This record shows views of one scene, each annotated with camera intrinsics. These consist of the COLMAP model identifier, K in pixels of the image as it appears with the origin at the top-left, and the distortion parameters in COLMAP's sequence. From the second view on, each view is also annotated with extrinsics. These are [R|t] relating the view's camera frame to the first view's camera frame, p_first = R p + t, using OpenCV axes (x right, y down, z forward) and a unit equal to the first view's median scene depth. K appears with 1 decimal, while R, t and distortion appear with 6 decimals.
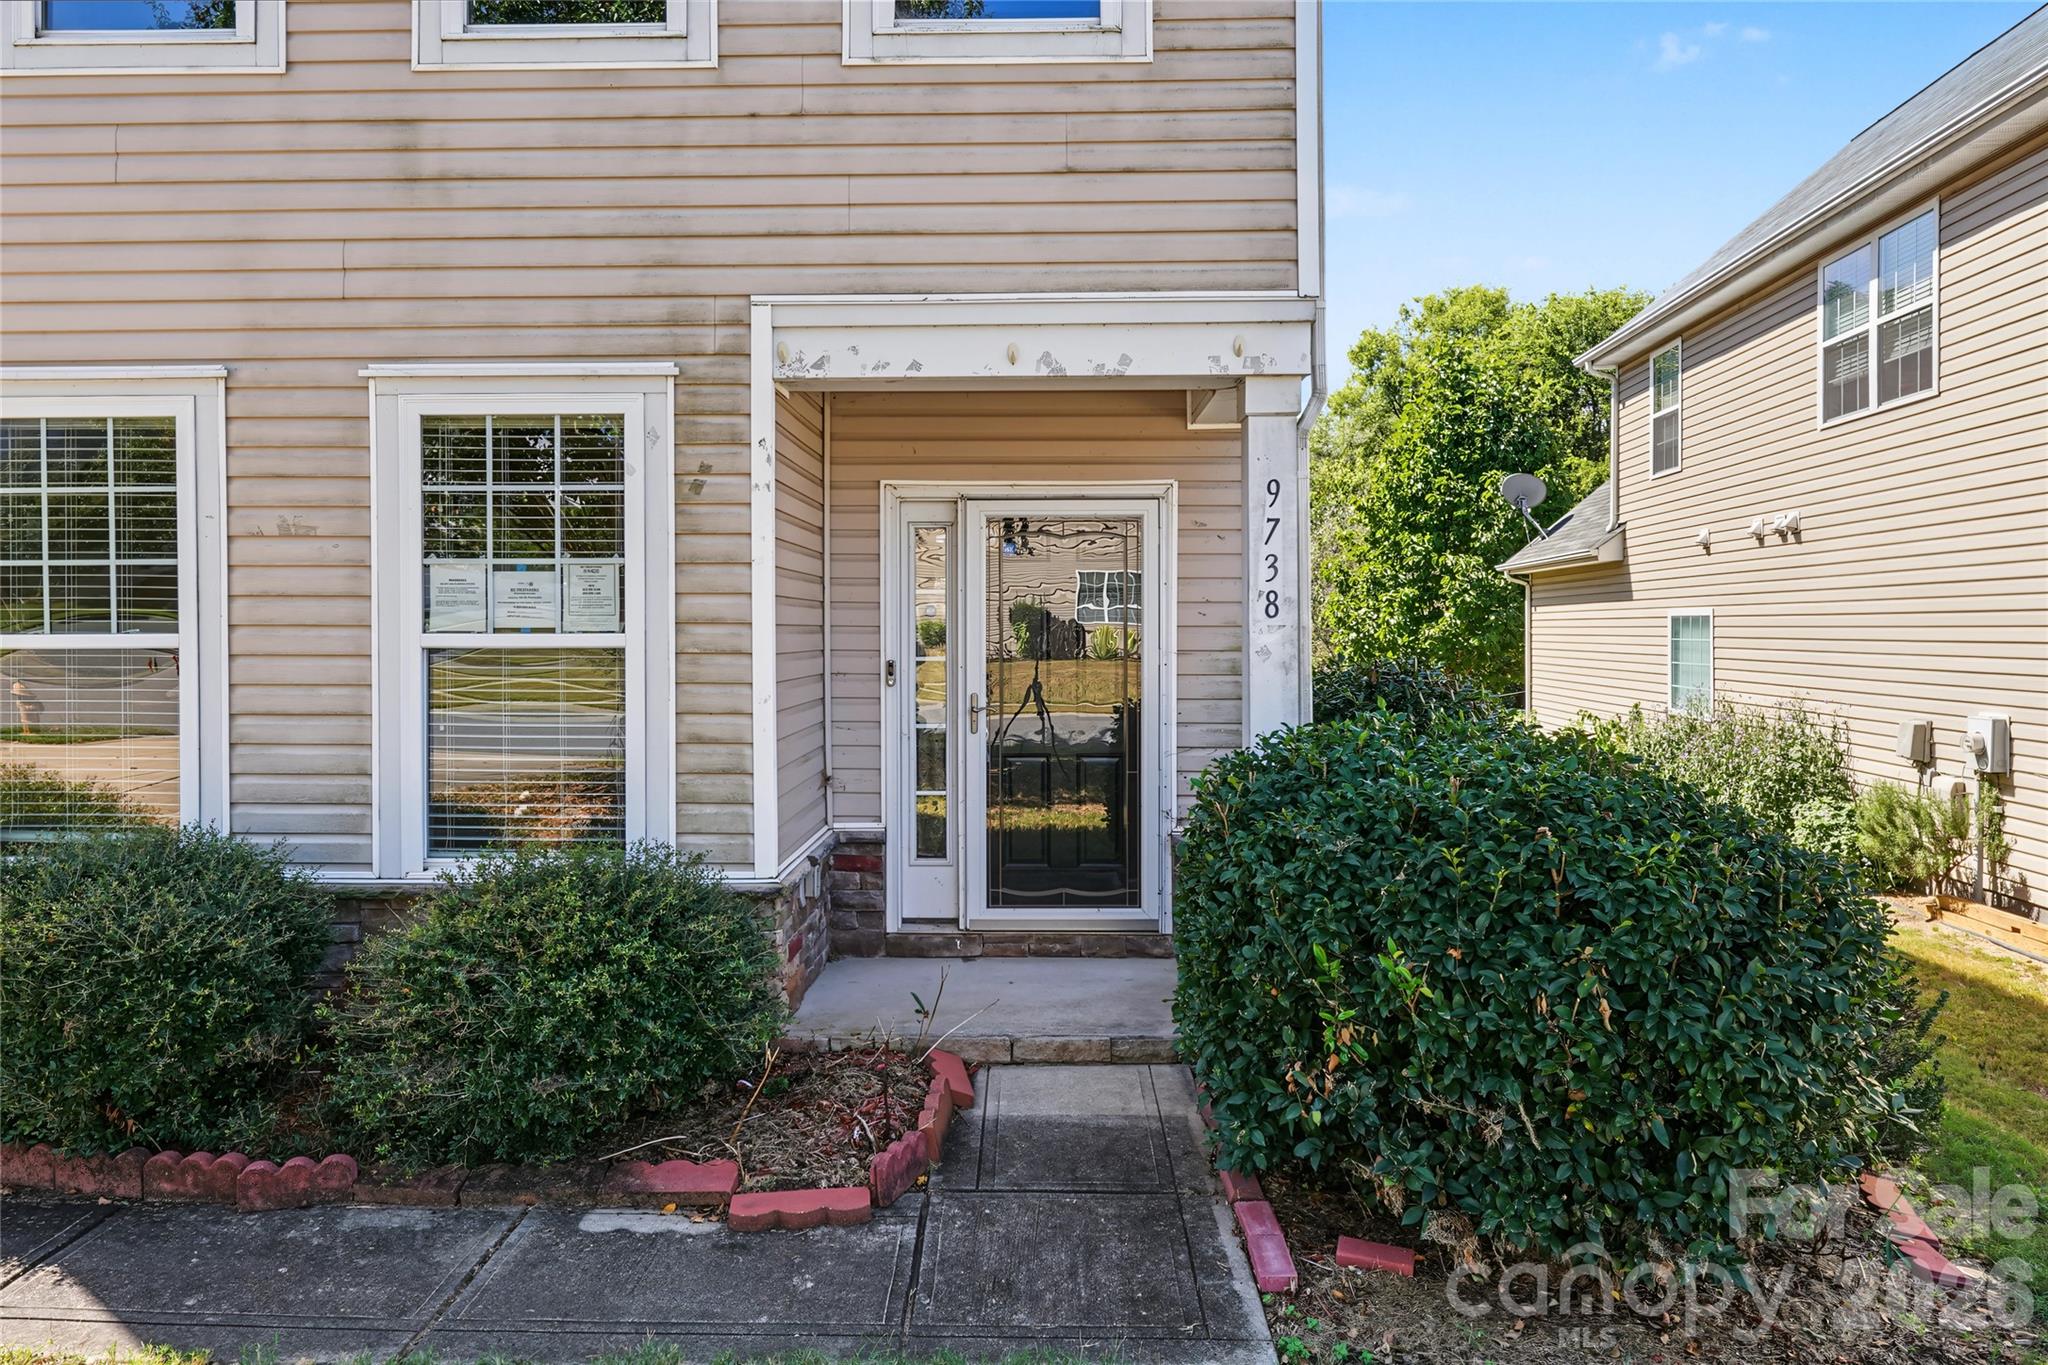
lens RADIAL K [[1296.2, 0, 1027.3], [0, 1296.2, 642.0], [0, 0, 1]] dist [0.006458, -0.003267]
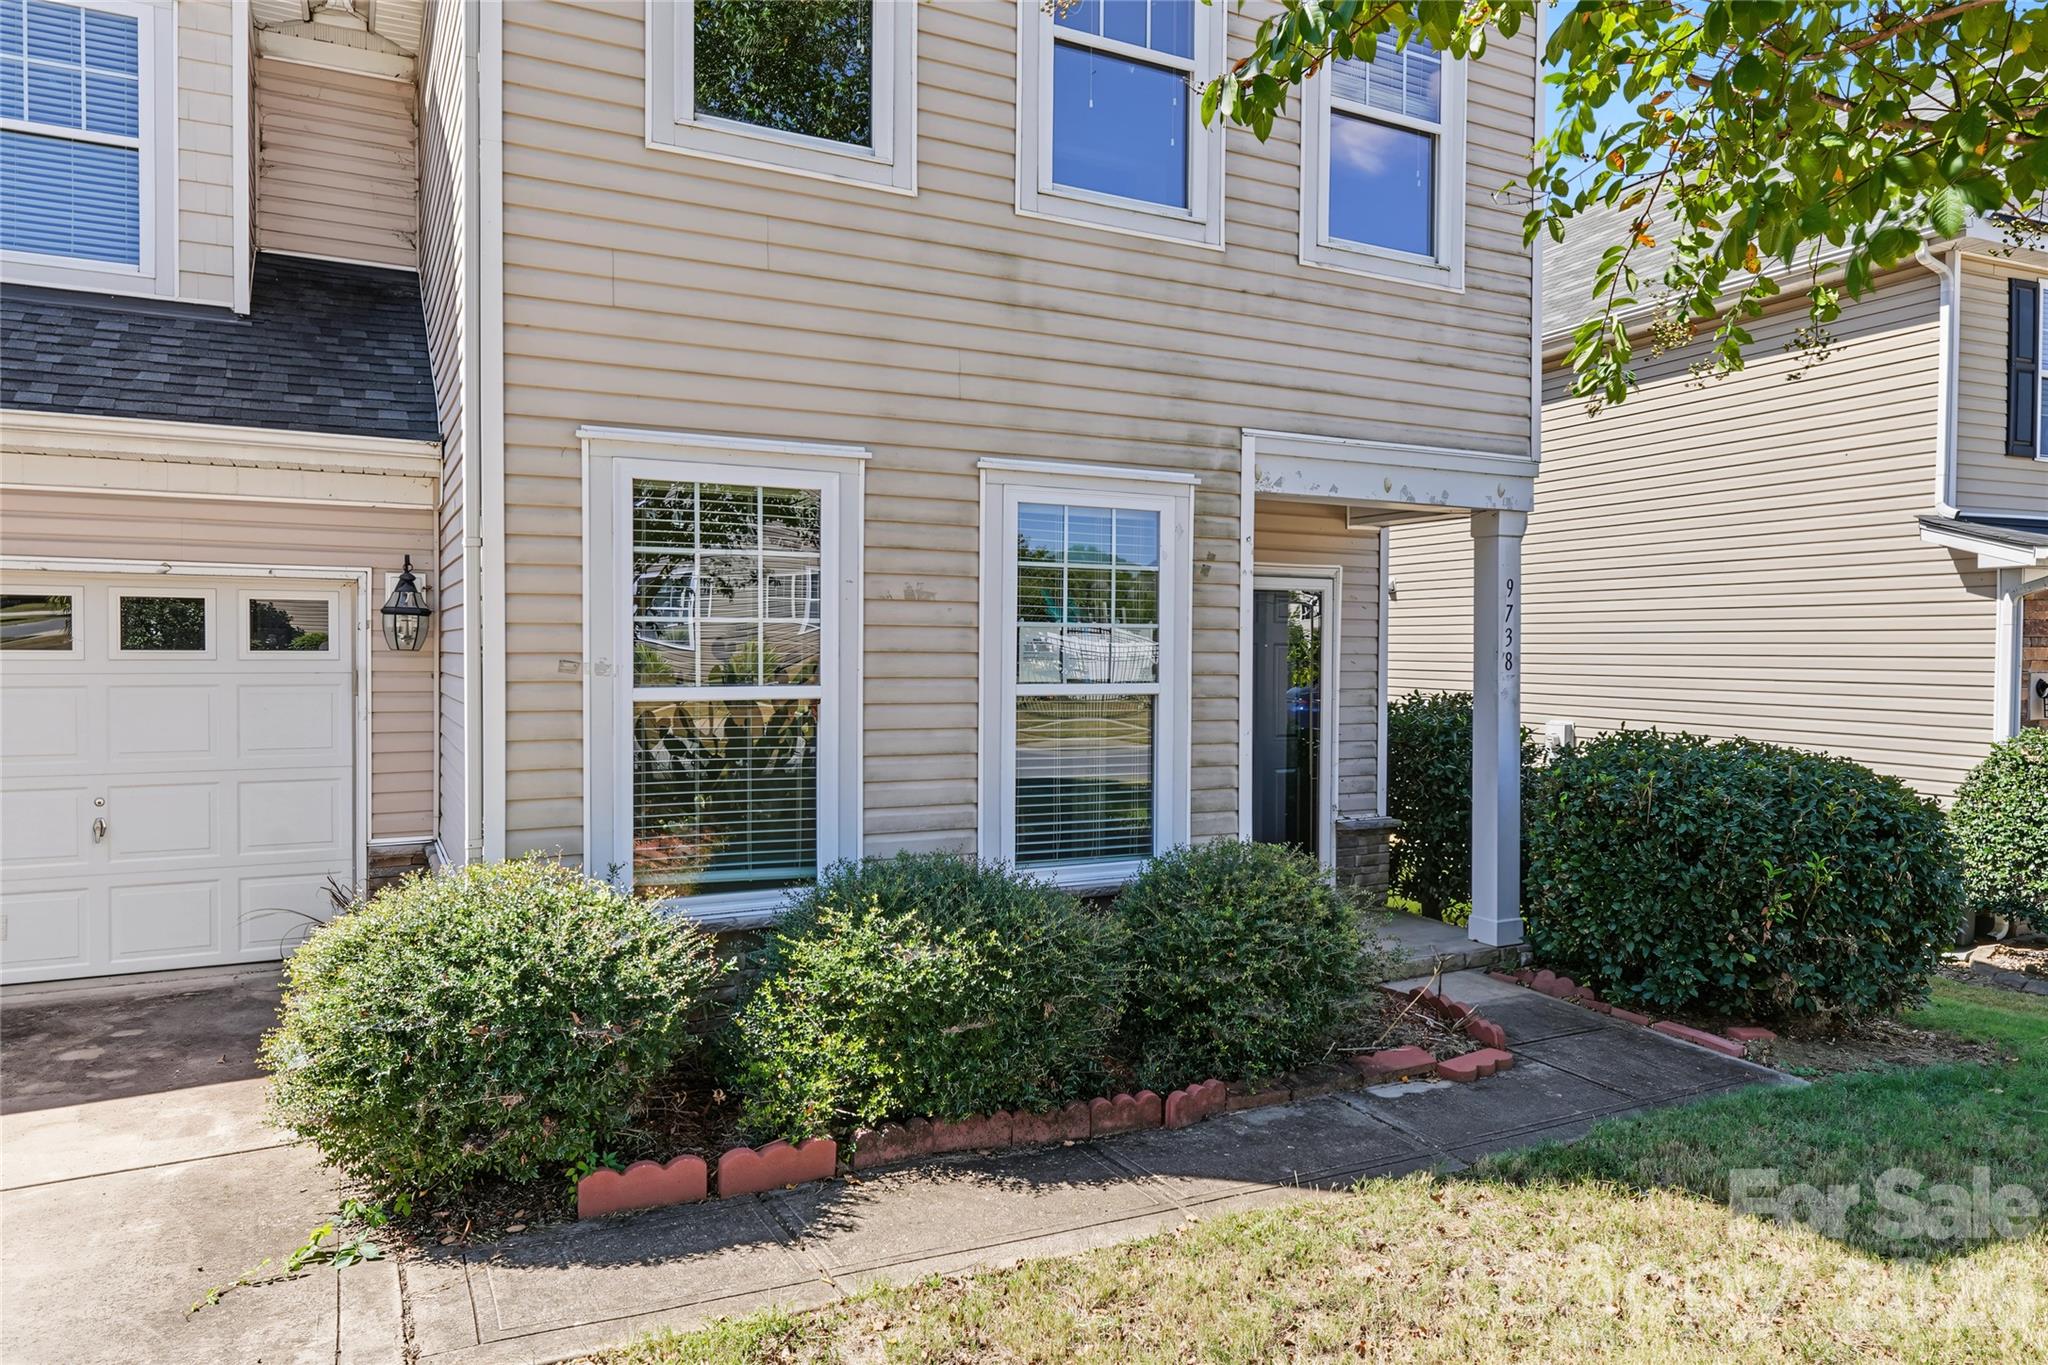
lens RADIAL K [[1283.1, 0, 1024.0], [0, 1283.1, 682.5], [0, 0, 1]] dist [0.004336, -0.000089]
pose [[0.876958, -0.005943, 0.480531, -1.036456], [-0.002888, 0.999840, 0.017635, -0.029189], [-0.480559, -0.016853, 0.876800, -0.047759]]
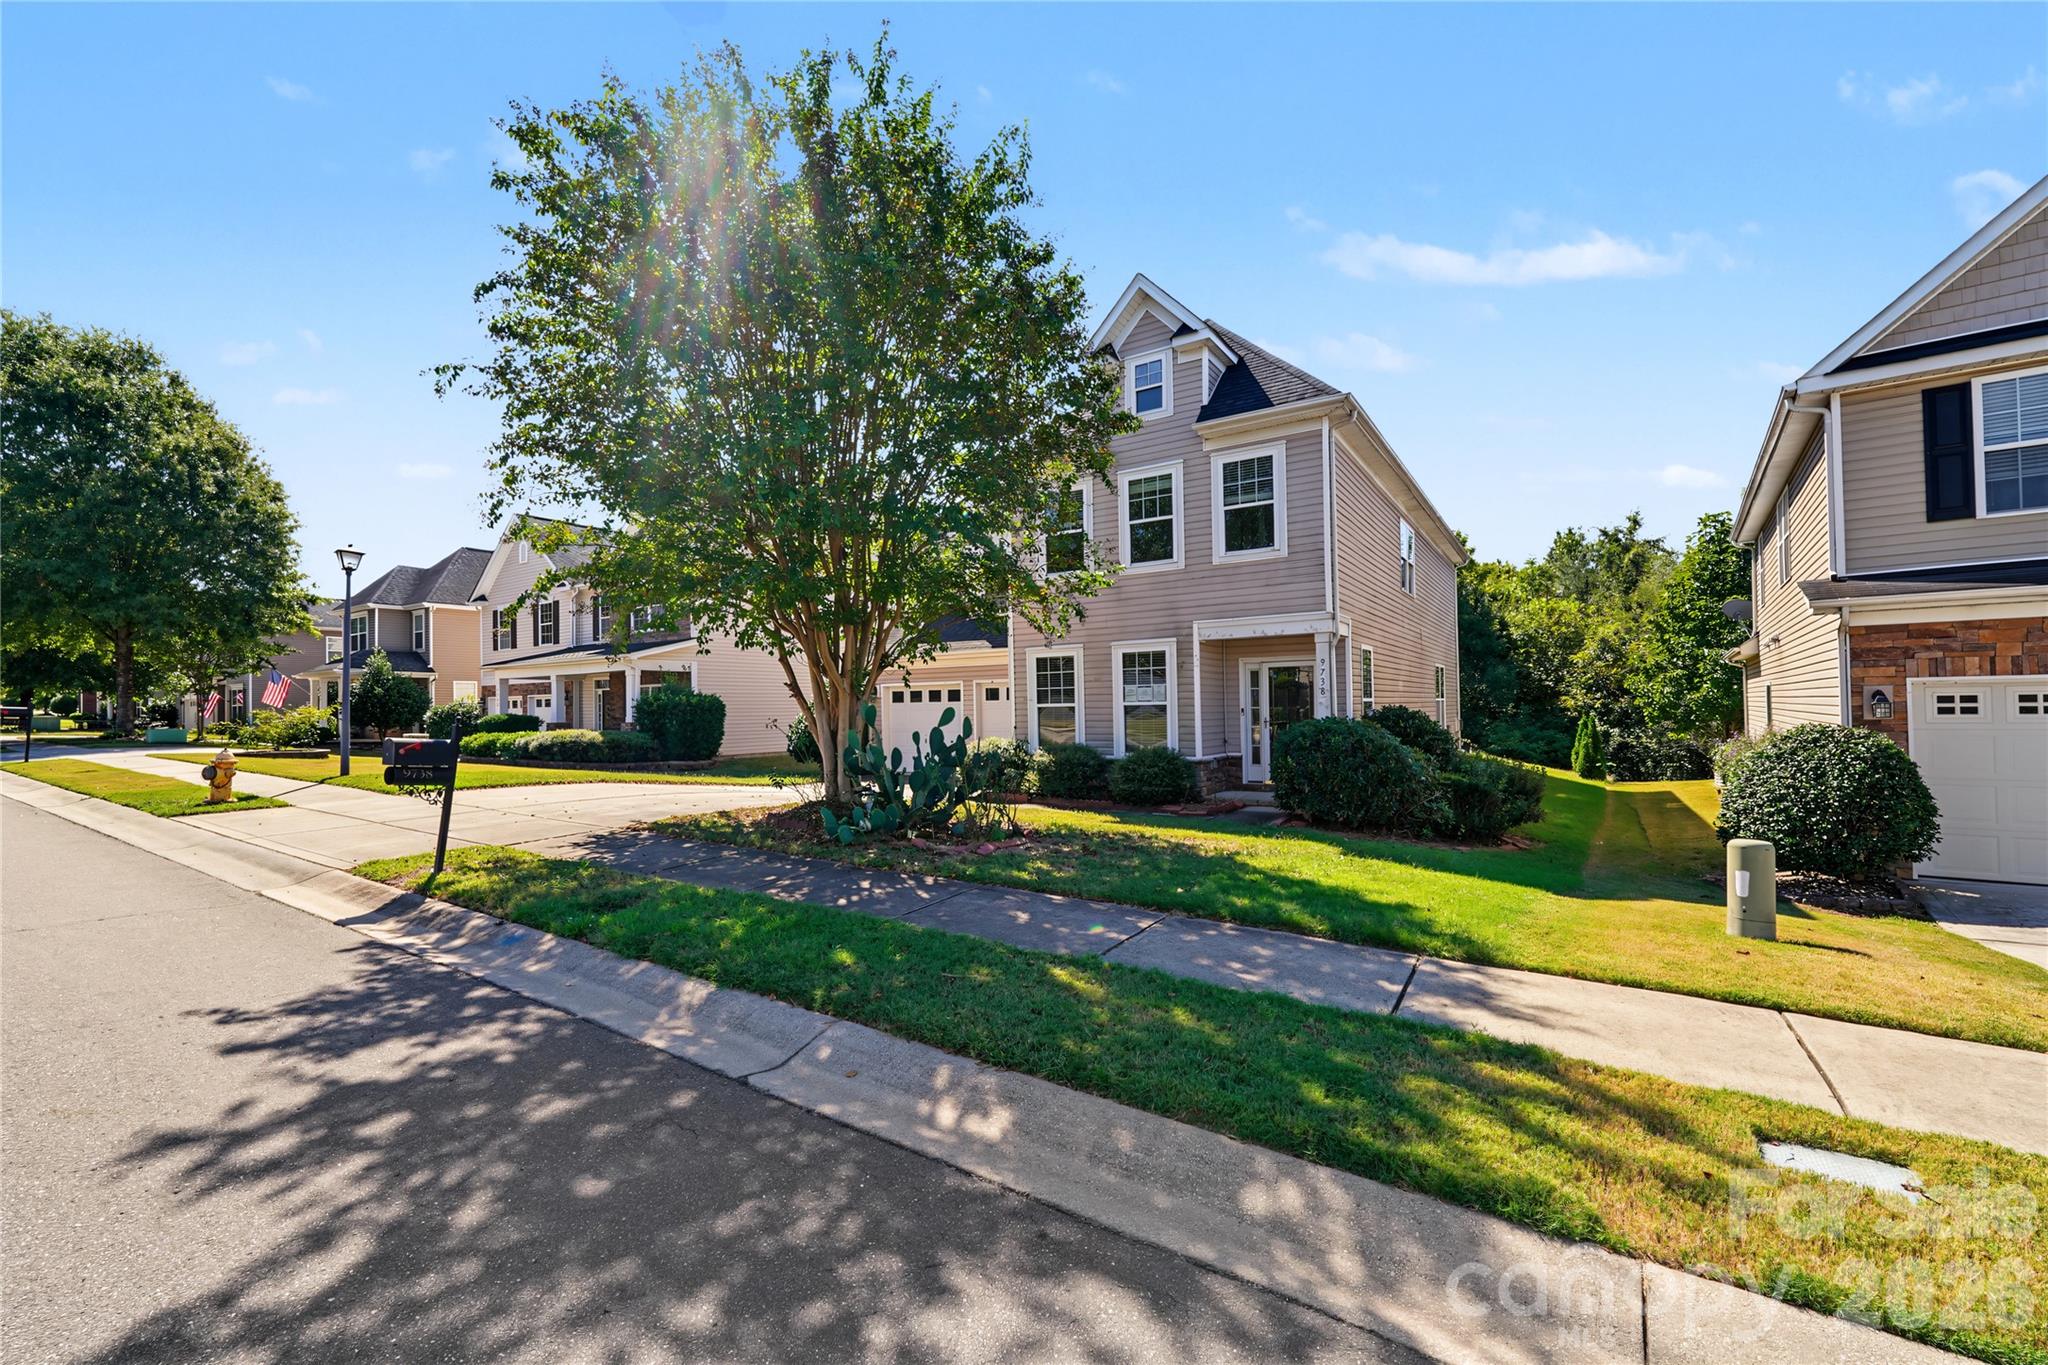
lens RADIAL K [[832.2, 0, 1024.0], [0, 832.2, 682.5], [0, 0, 1]] dist [-0.000039, -0.002212]
pose [[0.846802, -0.027660, -0.531189, 0.754555], [0.008731, 0.999235, -0.038114, 0.031857], [0.531837, 0.027637, 0.846396, -1.580805]]
